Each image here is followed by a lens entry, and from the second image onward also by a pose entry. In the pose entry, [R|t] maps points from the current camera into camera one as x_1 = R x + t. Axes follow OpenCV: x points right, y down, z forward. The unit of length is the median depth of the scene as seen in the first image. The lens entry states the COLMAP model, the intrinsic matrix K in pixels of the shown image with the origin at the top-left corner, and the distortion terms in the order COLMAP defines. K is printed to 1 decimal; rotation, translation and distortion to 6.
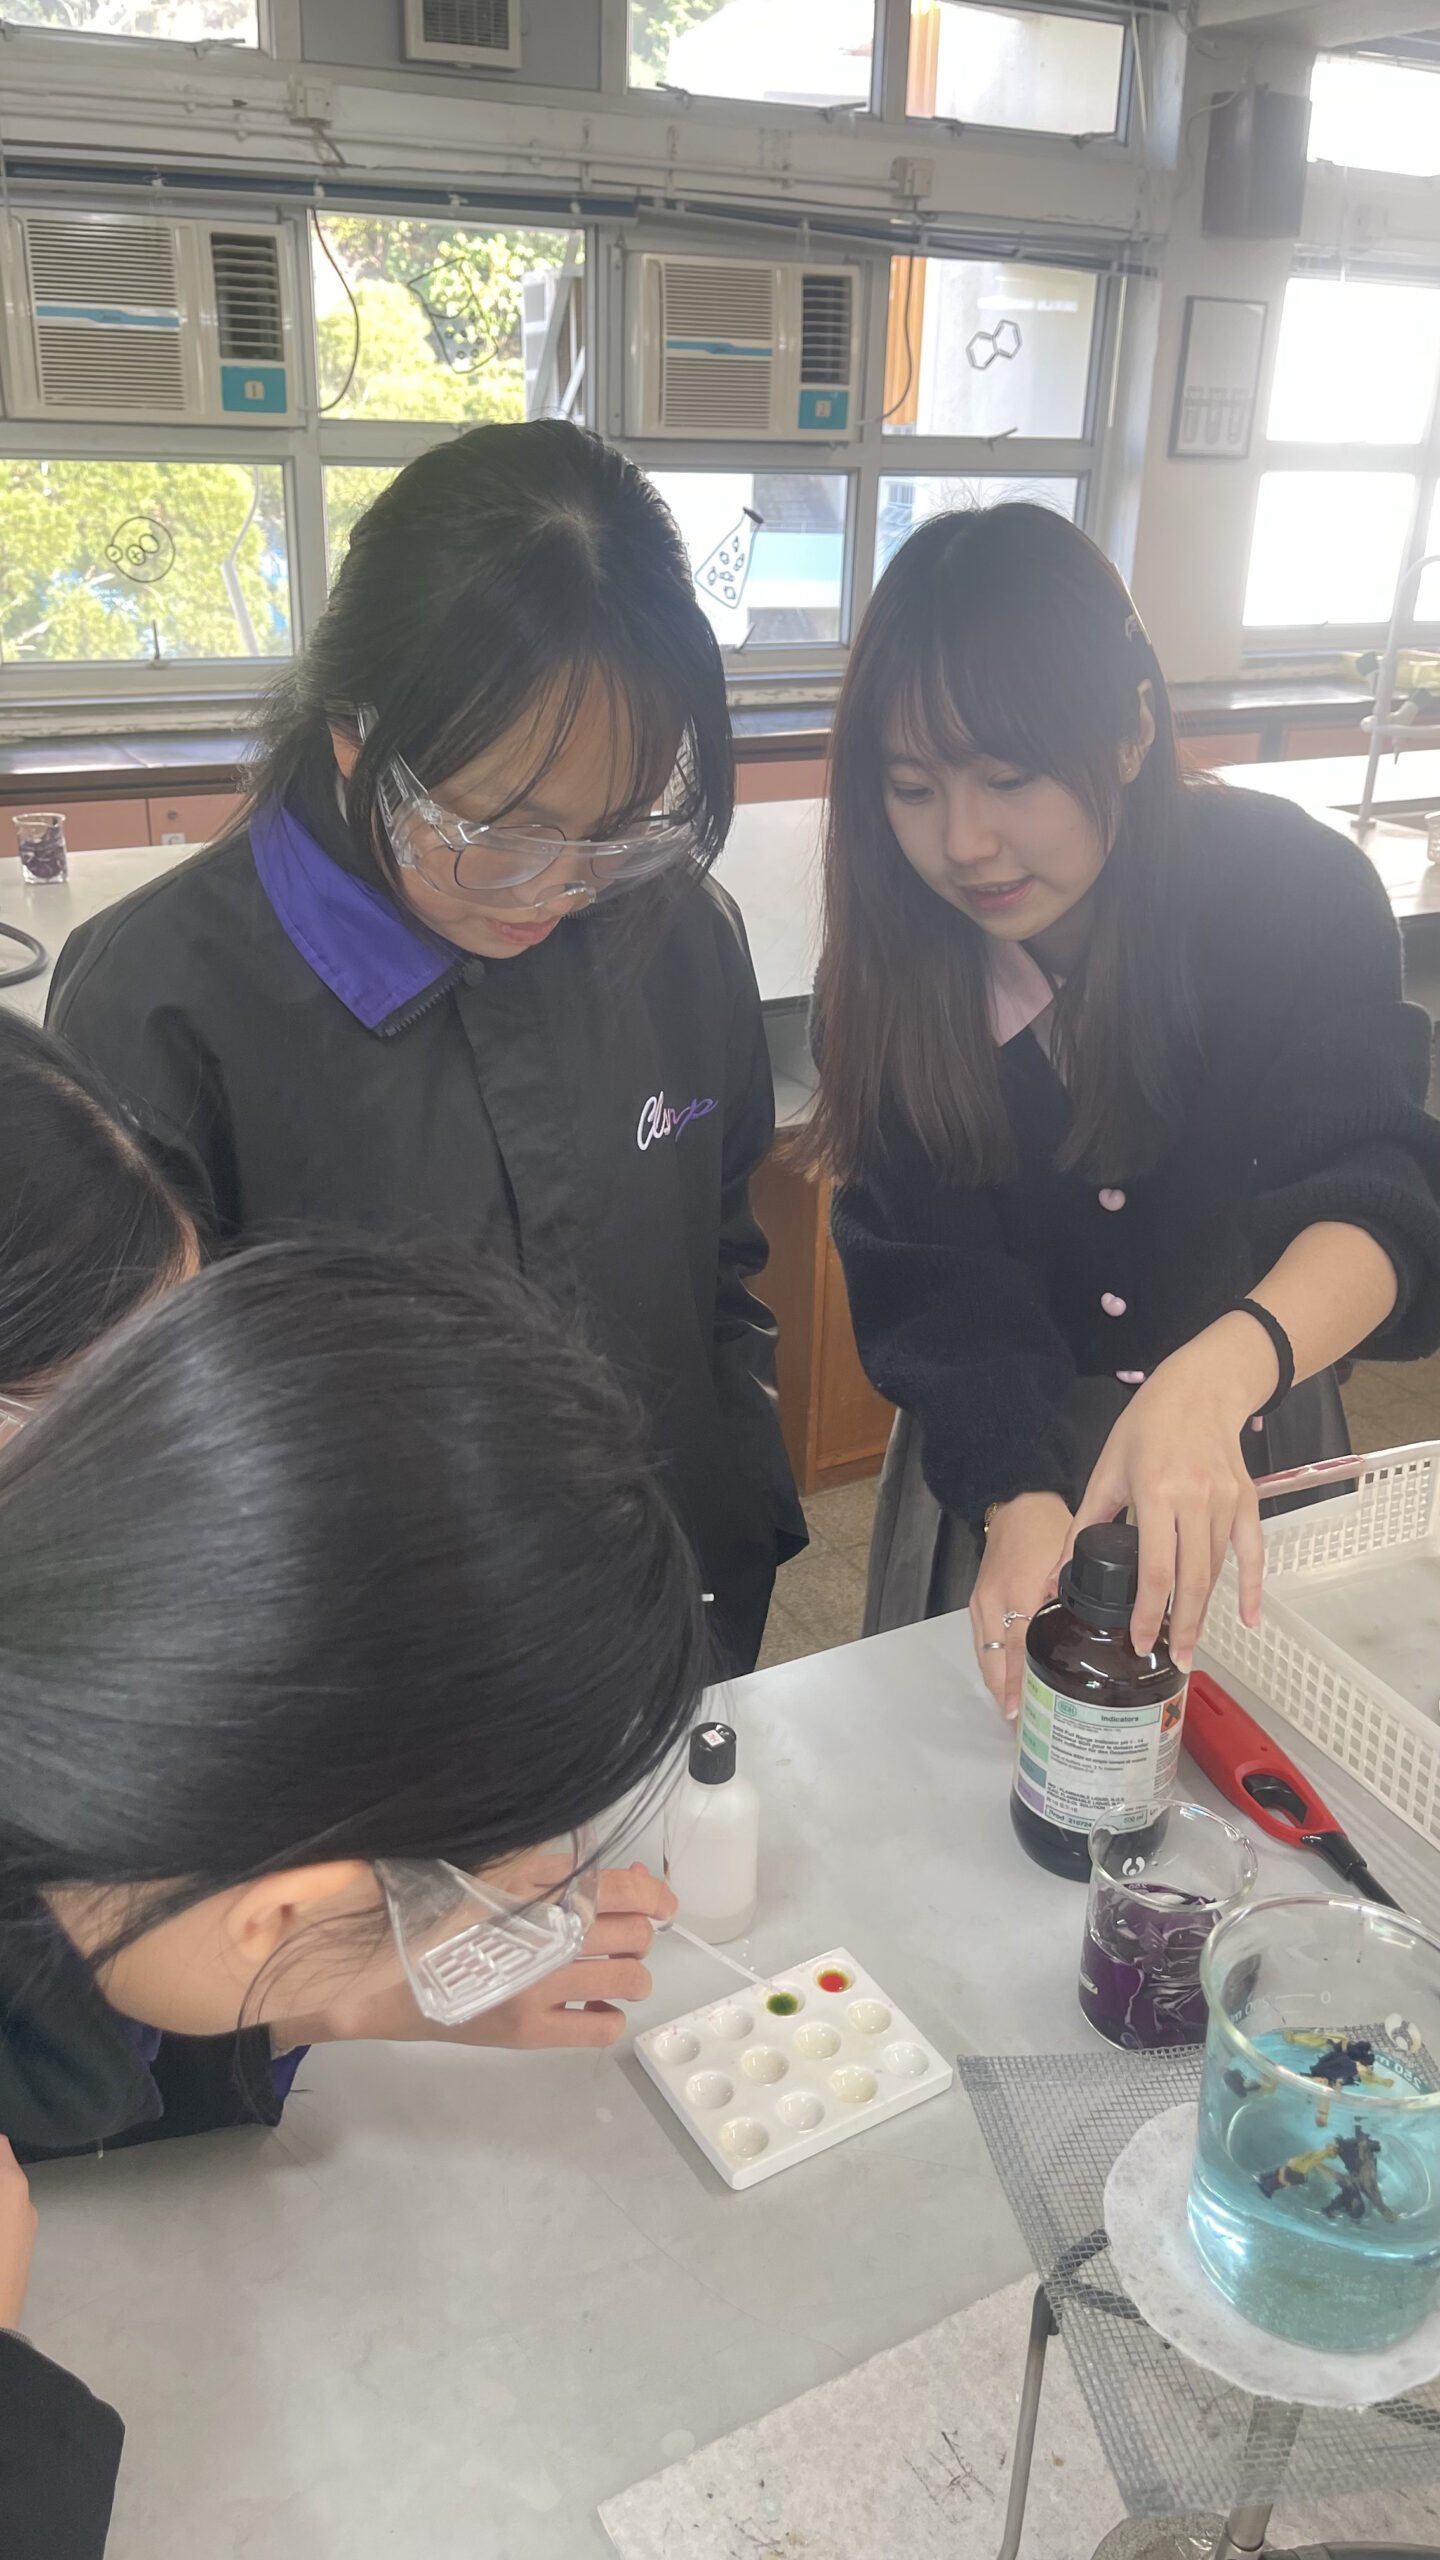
lens RADIAL K [[1917.8, 0, 657.0], [0, 1917.8, 1307.4], [0, 0, 1]] dist [0.021350, -0.033292]
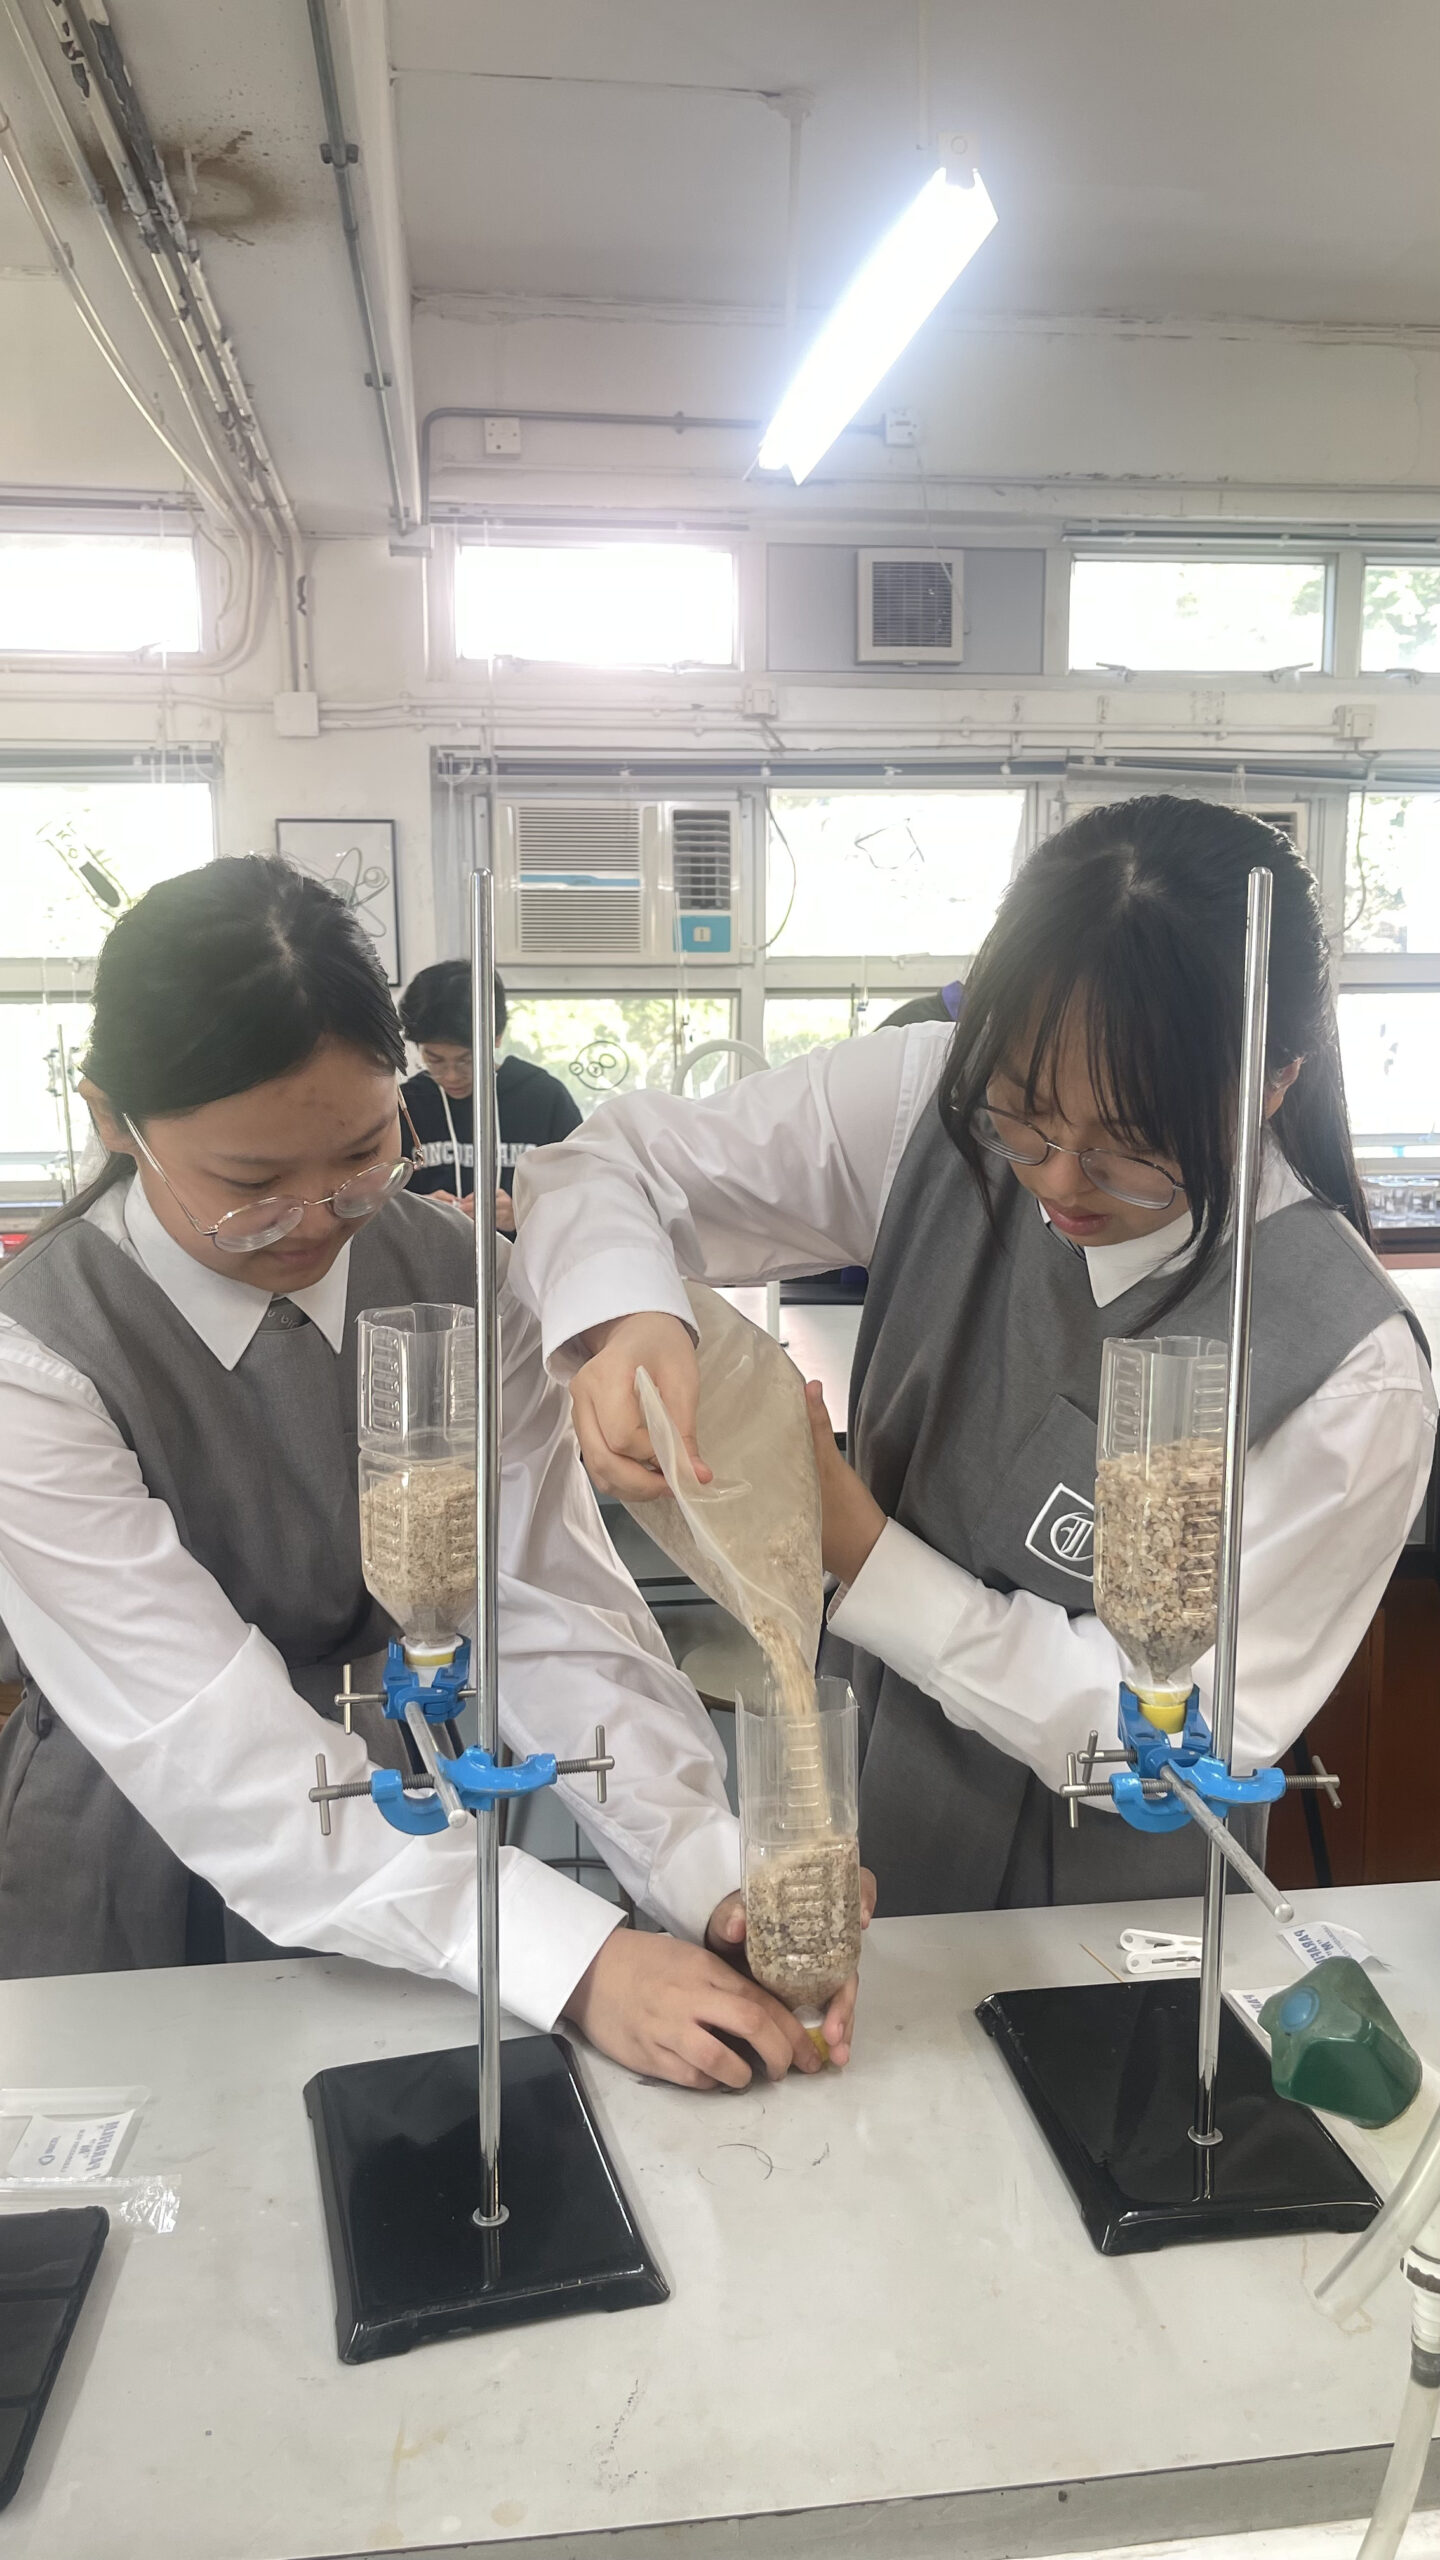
lens RADIAL K [[1811.0, 0, 725.2], [0, 1811.0, 1285.5], [0, 0, 1]] dist [0.020099, -0.017409]
pose [[0.942716, 0.030037, -0.332242, 0.157992], [-0.112081, 0.966563, -0.230638, -0.033996], [0.314205, 0.254664, 0.914561, 0.083743]]
